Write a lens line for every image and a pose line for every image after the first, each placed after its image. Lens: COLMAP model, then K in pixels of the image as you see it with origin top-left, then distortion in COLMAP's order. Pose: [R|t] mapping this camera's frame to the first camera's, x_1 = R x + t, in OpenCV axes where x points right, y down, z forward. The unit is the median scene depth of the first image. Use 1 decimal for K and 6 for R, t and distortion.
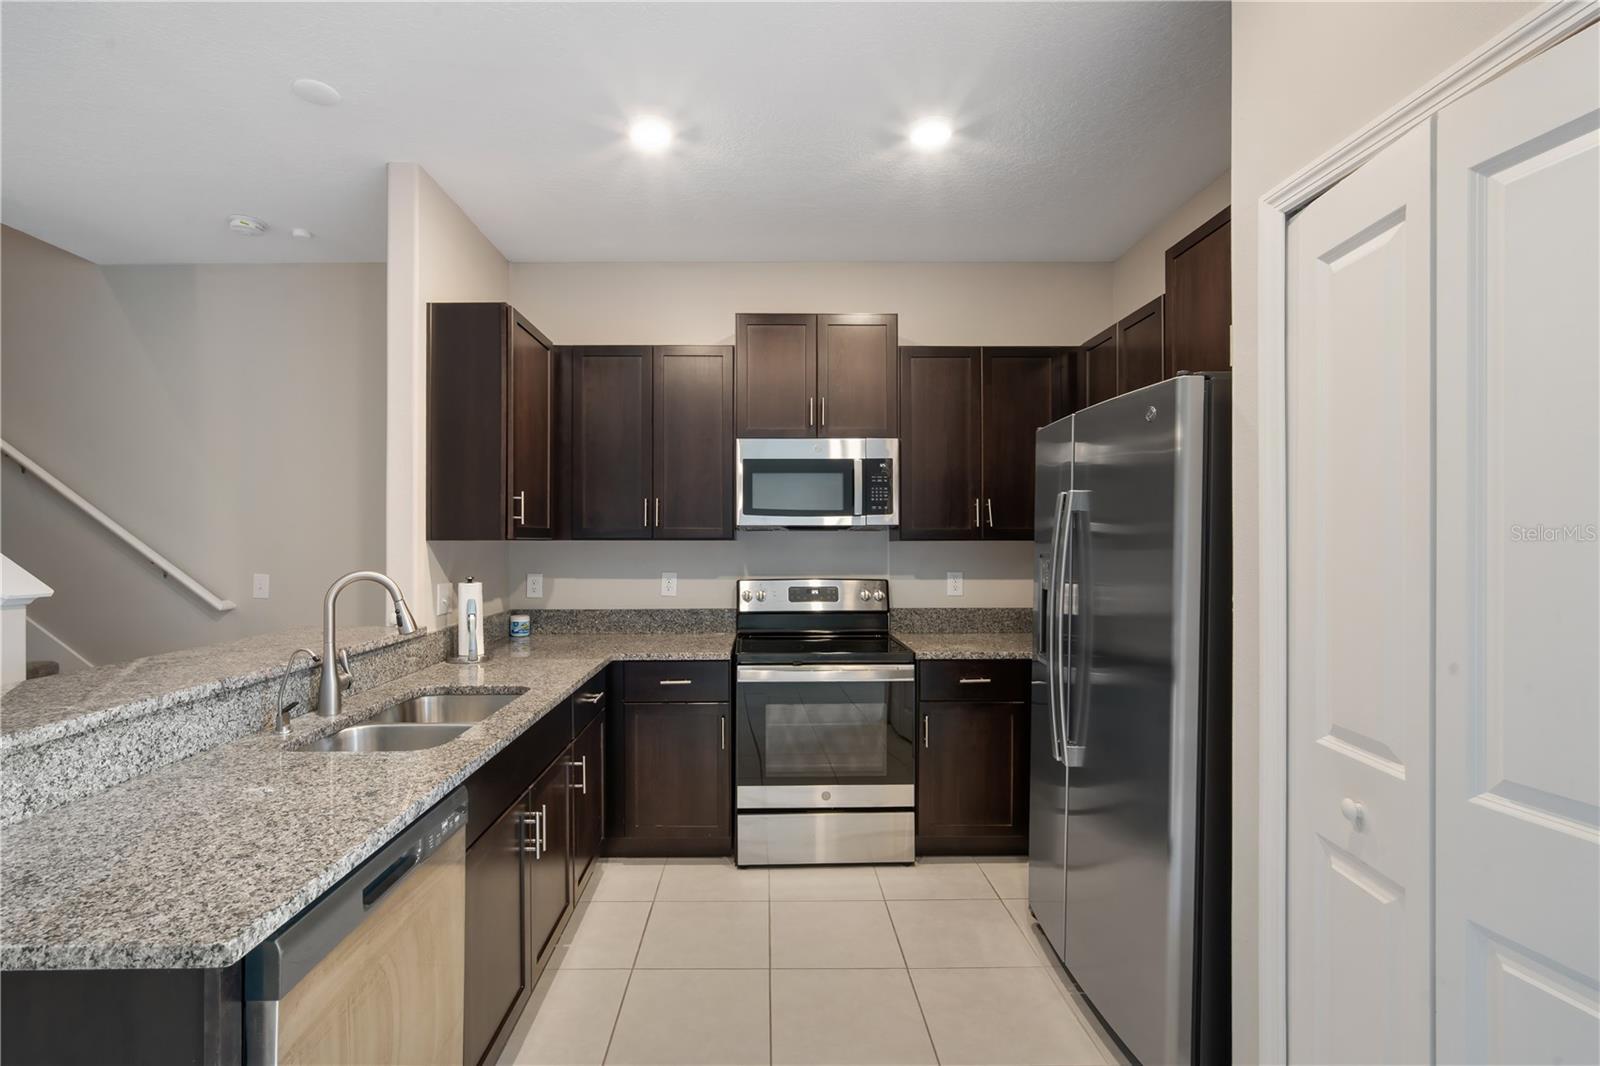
lens RADIAL K [[720.9, 0, 800.0], [0, 720.9, 533.0], [0, 0, 1]] dist [-0.001023, -0.000018]
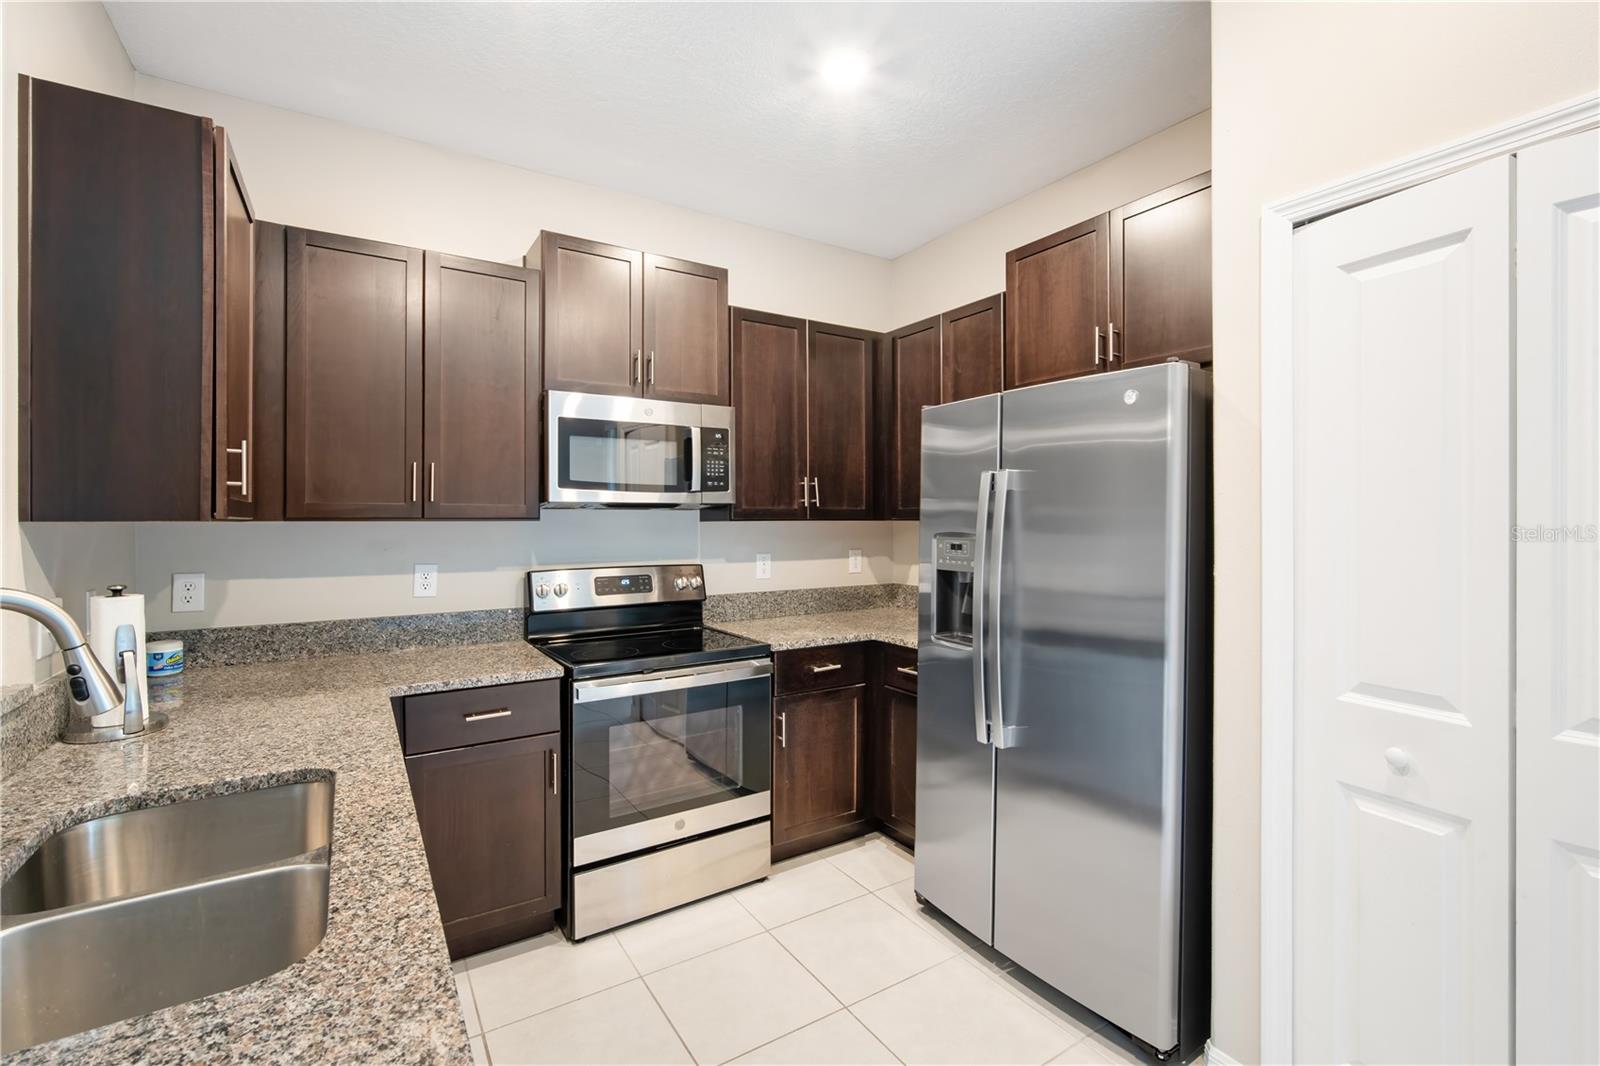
lens RADIAL K [[691.8, 0, 801.8], [0, 691.8, 515.9], [0, 0, 1]] dist [-0.001055, 0.000766]
pose [[0.858587, 0.001988, 0.512664, -0.252327], [-0.003446, 0.999992, 0.001893, 0.002774], [-0.512656, -0.003392, 0.858587, 0.232811]]
